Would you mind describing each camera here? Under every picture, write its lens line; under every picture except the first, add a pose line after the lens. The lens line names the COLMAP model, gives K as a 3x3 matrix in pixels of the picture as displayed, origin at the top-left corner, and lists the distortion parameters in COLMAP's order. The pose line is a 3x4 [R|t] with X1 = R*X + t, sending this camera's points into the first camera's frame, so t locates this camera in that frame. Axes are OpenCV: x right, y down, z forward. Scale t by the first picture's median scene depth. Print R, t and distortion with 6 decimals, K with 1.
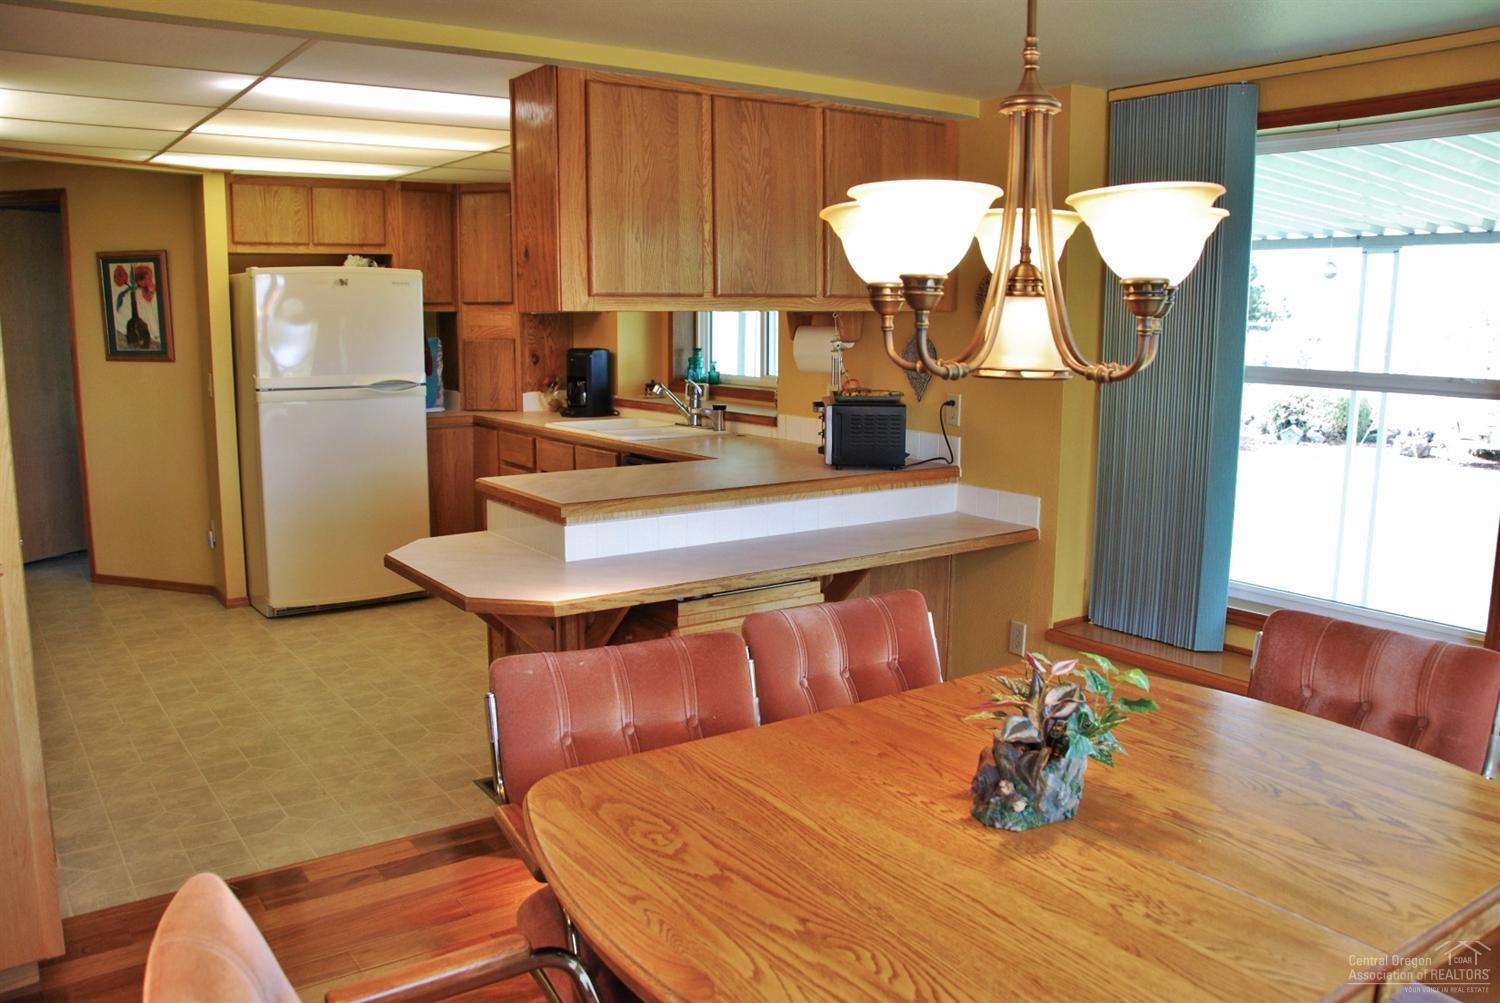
lens RADIAL K [[1173.1, 0, 758.5], [0, 1173.1, 499.2], [0, 0, 1]] dist [-0.149734, 0.088935]
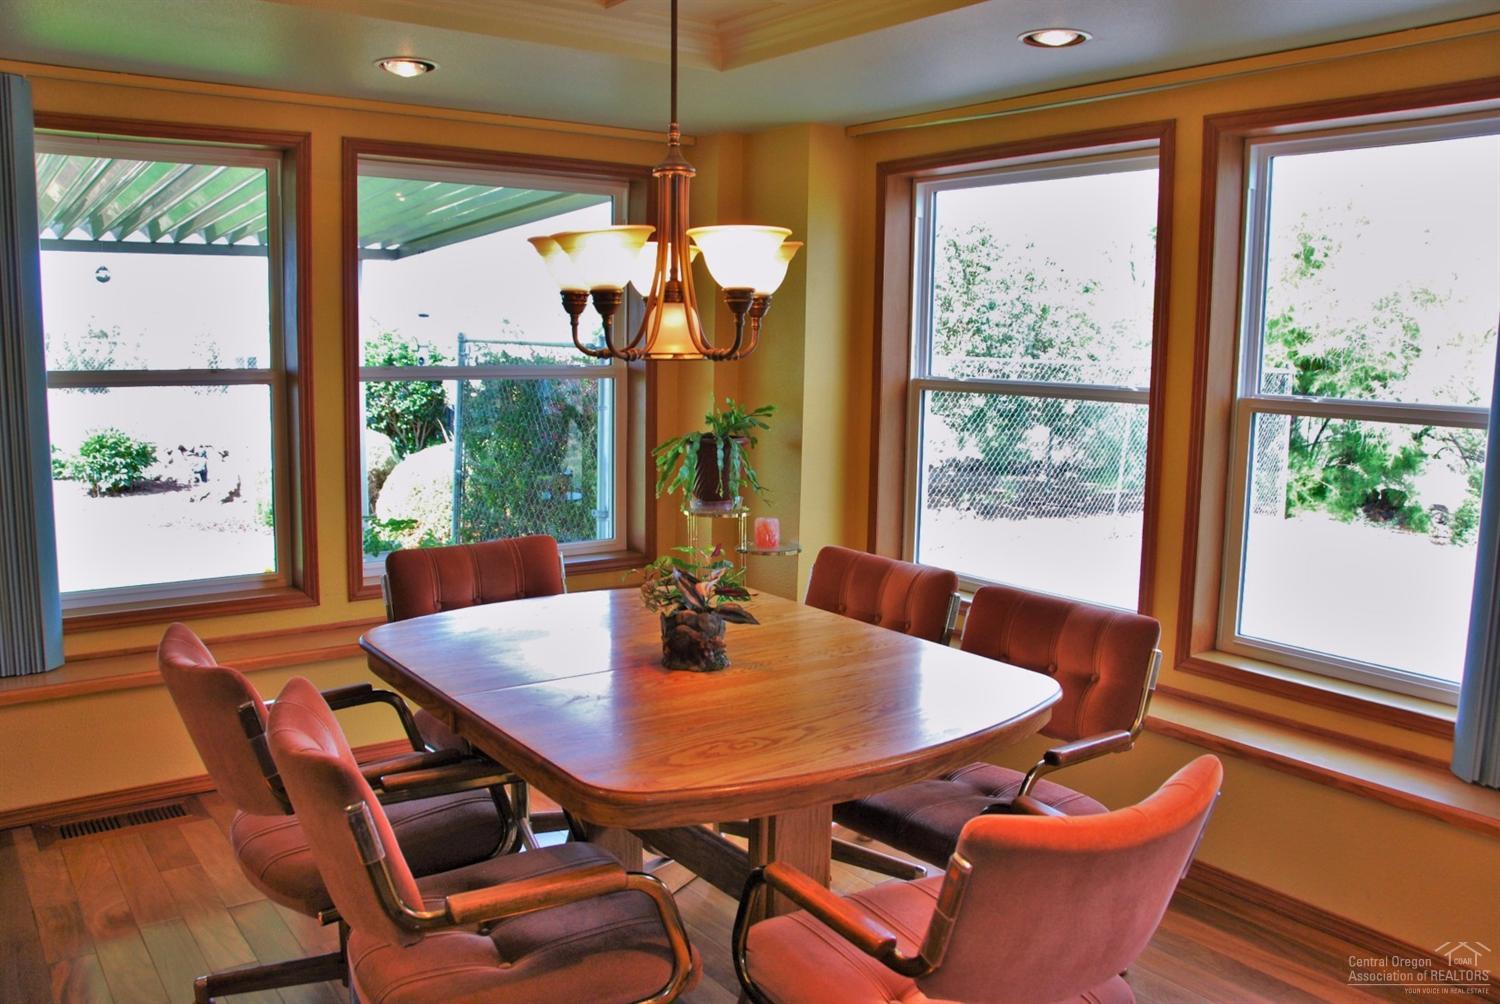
lens RADIAL K [[1173.1, 0, 761.2], [0, 1173.1, 505.3], [0, 0, 1]] dist [-0.149734, 0.088935]
pose [[0.007931, -0.150285, 0.988611, -1.213566], [0.147014, 0.978074, 0.147504, -0.125092], [-0.989103, 0.144170, 0.029851, 0.878609]]
